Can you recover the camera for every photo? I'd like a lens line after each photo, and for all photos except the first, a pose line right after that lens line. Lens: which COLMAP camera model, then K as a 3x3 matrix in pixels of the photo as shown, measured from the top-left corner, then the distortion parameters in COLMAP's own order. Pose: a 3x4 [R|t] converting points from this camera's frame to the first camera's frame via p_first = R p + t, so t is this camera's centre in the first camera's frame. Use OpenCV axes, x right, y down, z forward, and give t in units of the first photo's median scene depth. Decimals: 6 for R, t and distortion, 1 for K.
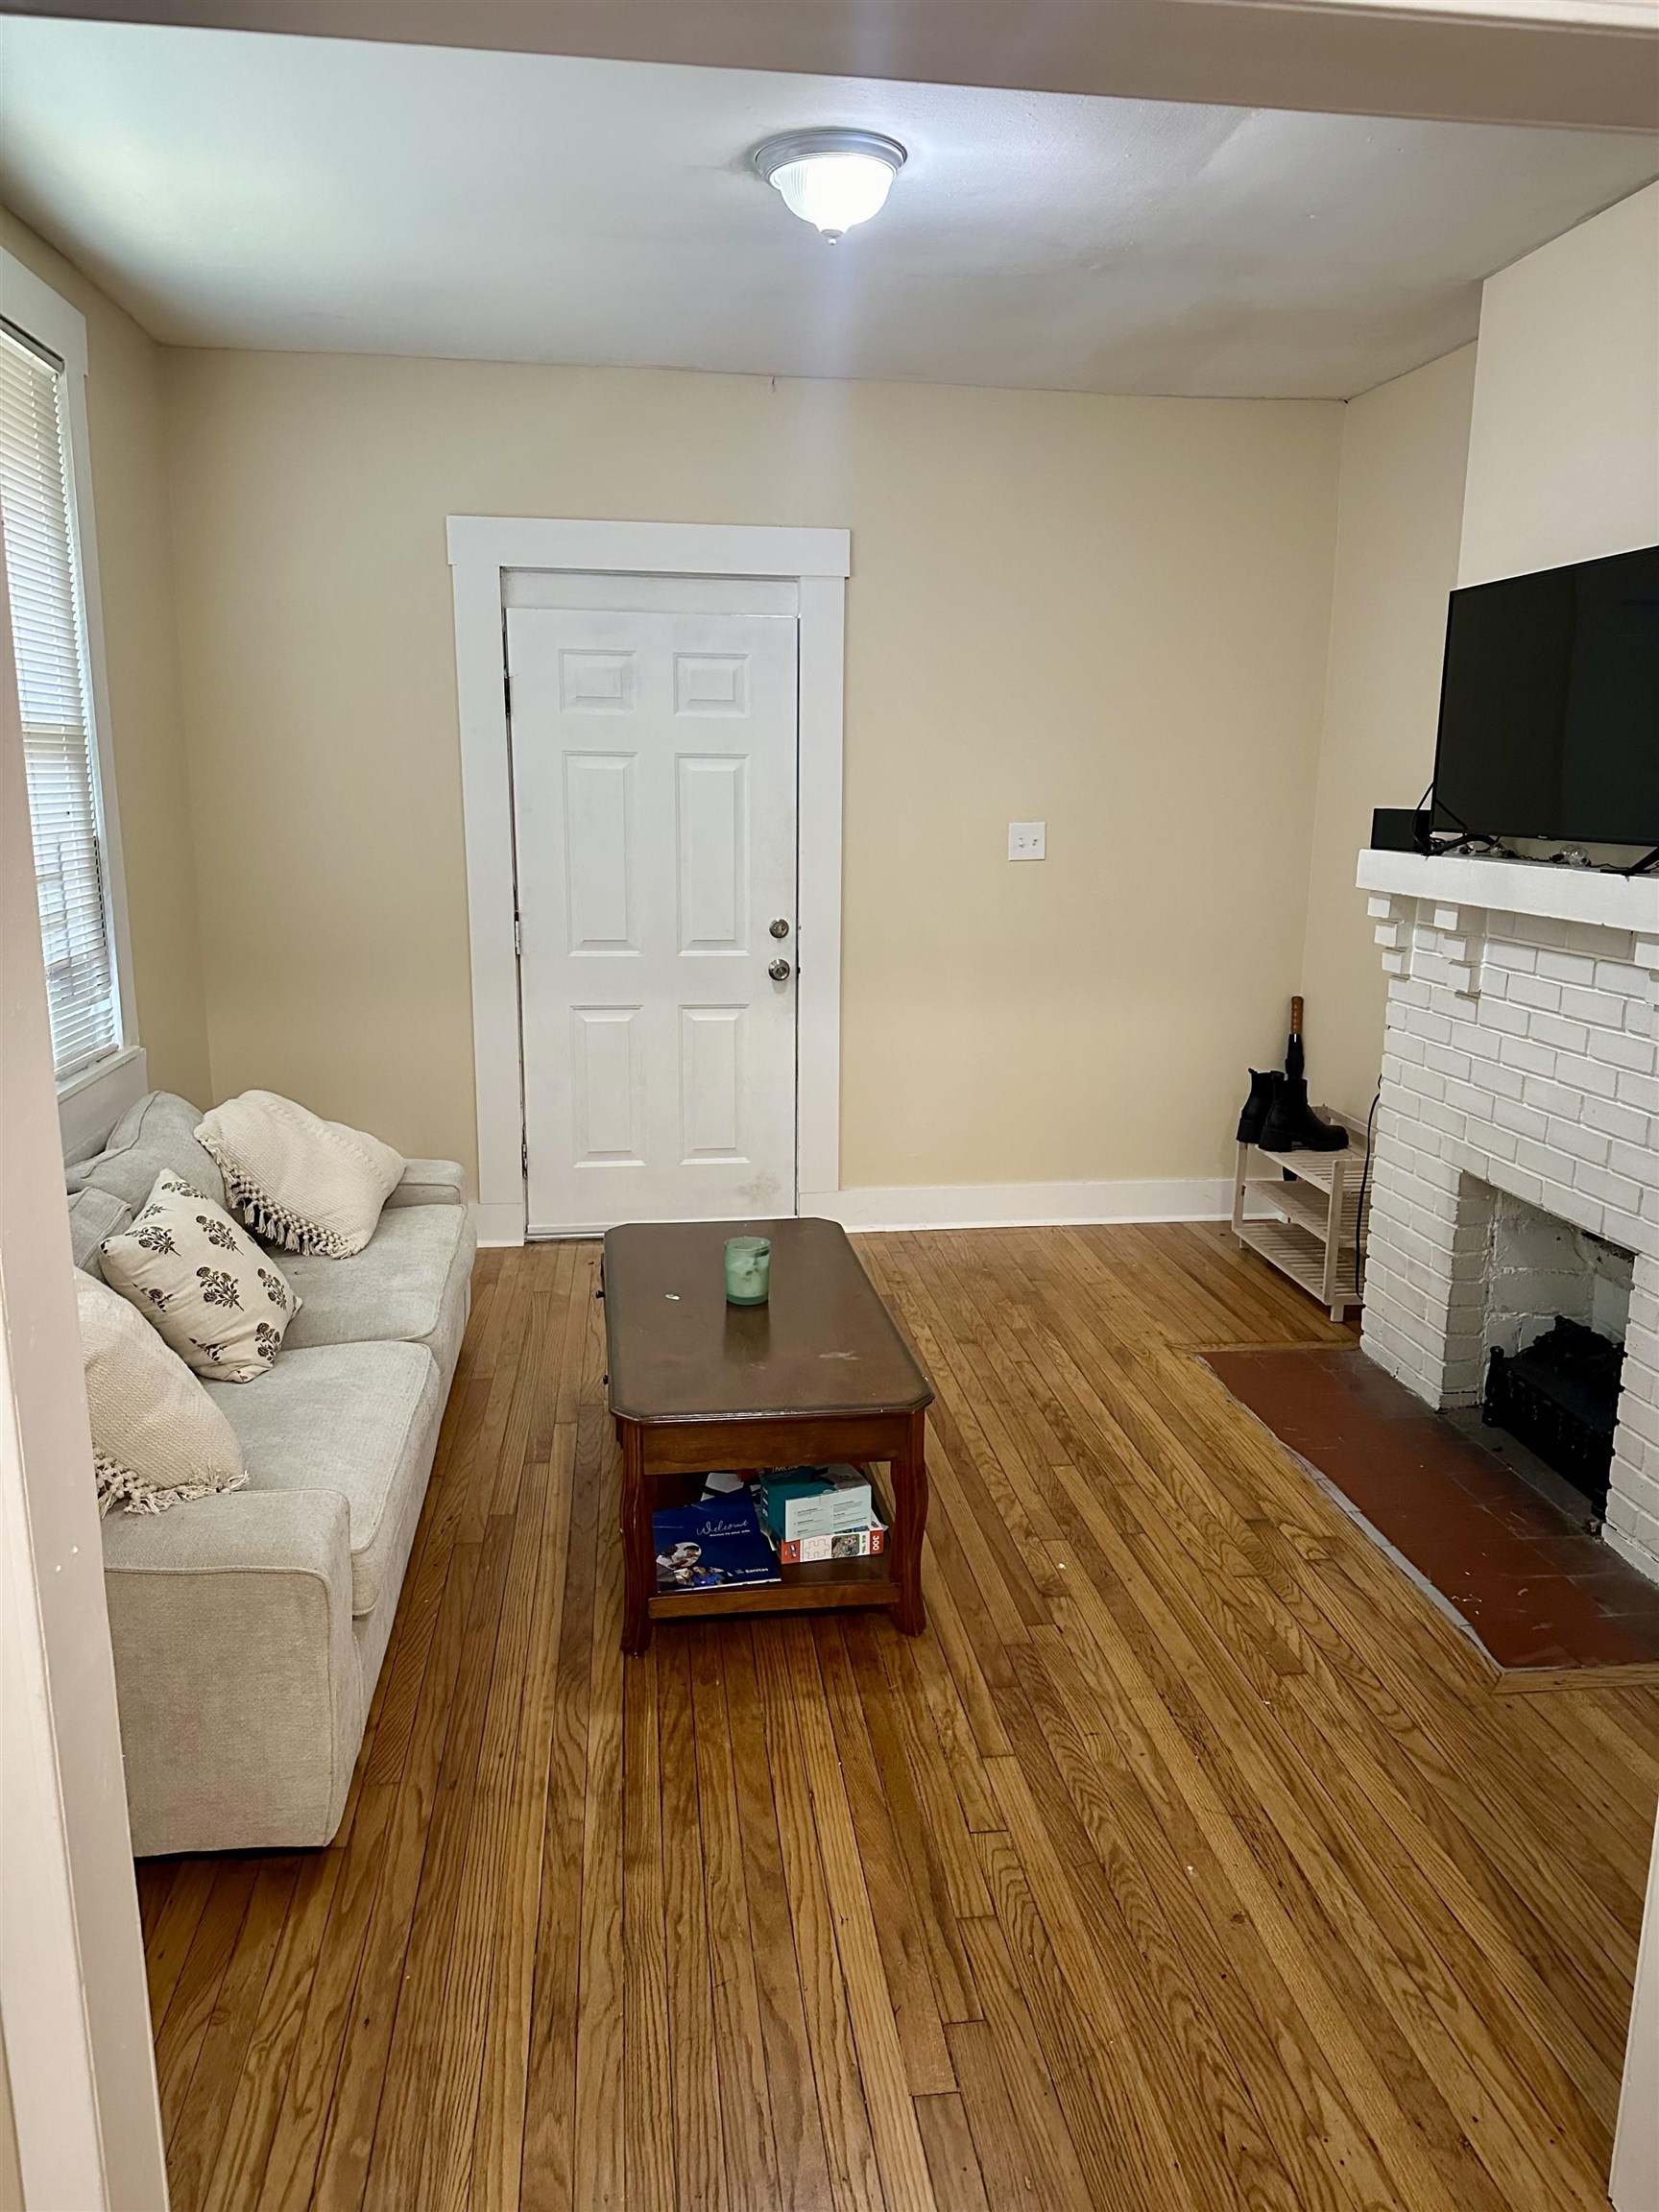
lens RADIAL K [[1555.9, 0, 819.5], [0, 1555.9, 1111.0], [0, 0, 1]] dist [0.059864, -0.076143]
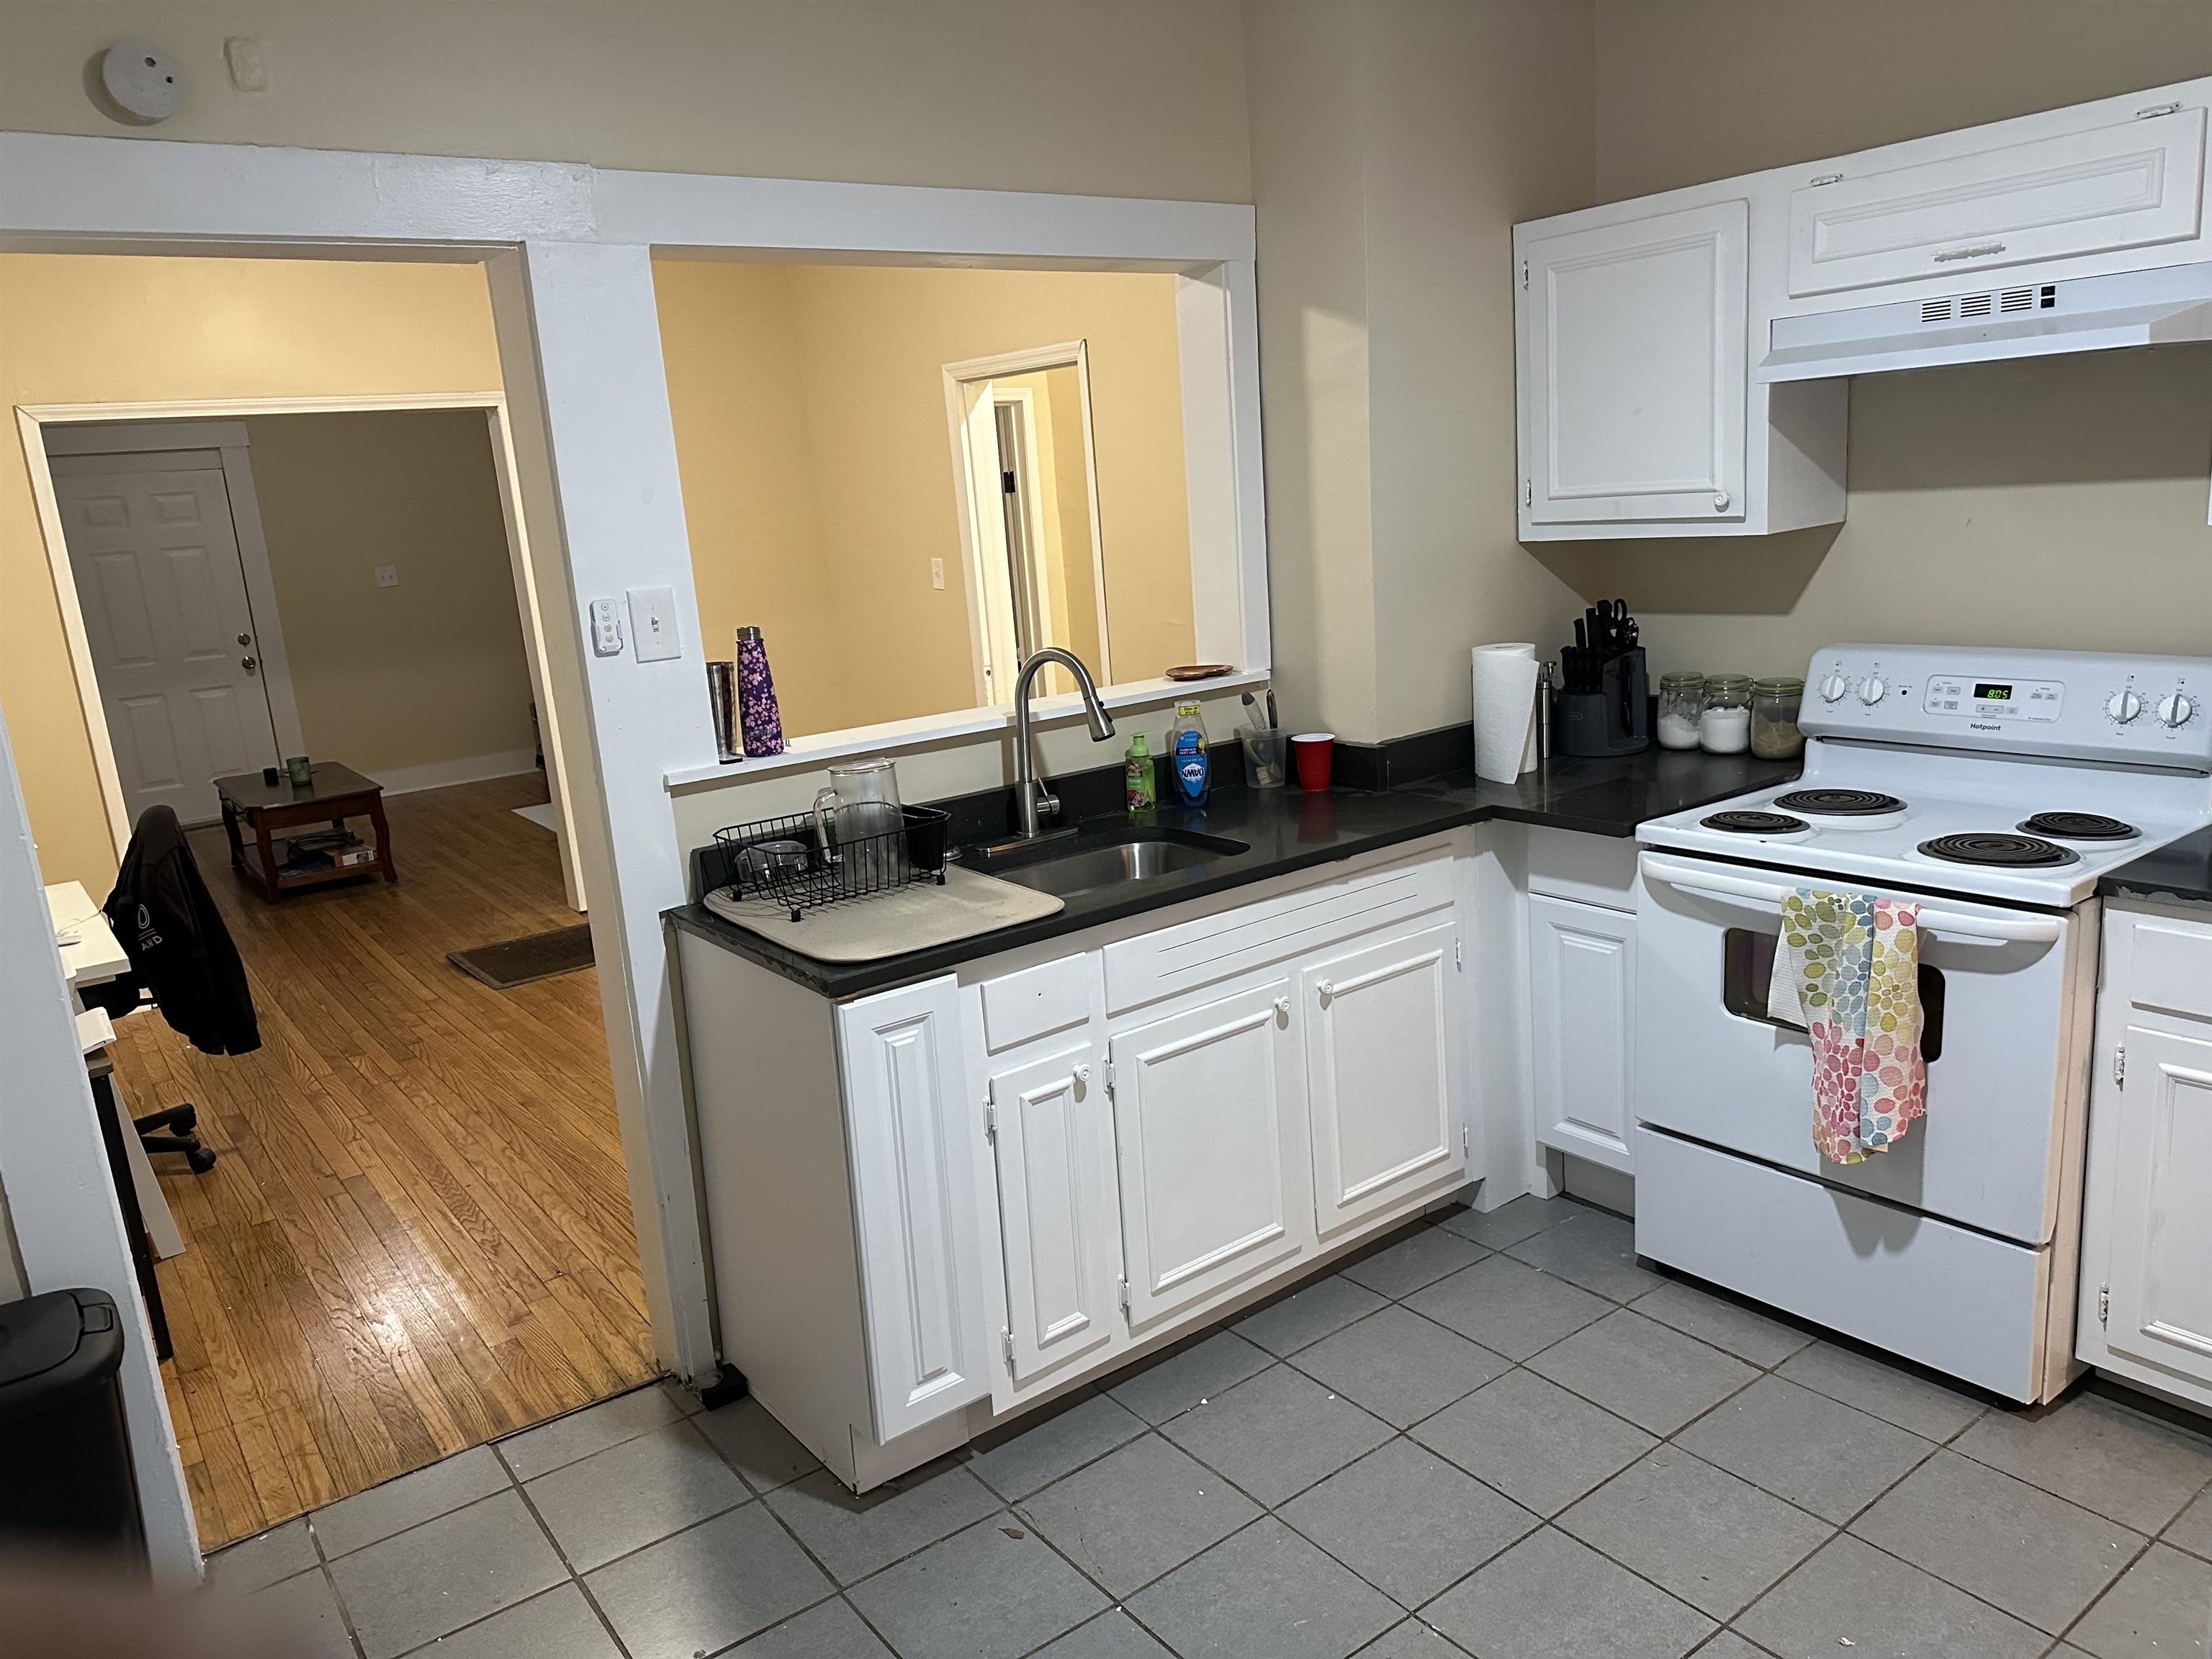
lens RADIAL K [[1555.9, 0, 1098.5], [0, 1555.9, 826.4], [0, 0, 1]] dist [0.059864, -0.076143]
pose [[0.875554, -0.173992, 0.450701, -0.029987], [0.177340, 0.983521, 0.035175, 0.319008], [-0.449394, 0.049130, 0.891982, -1.626517]]
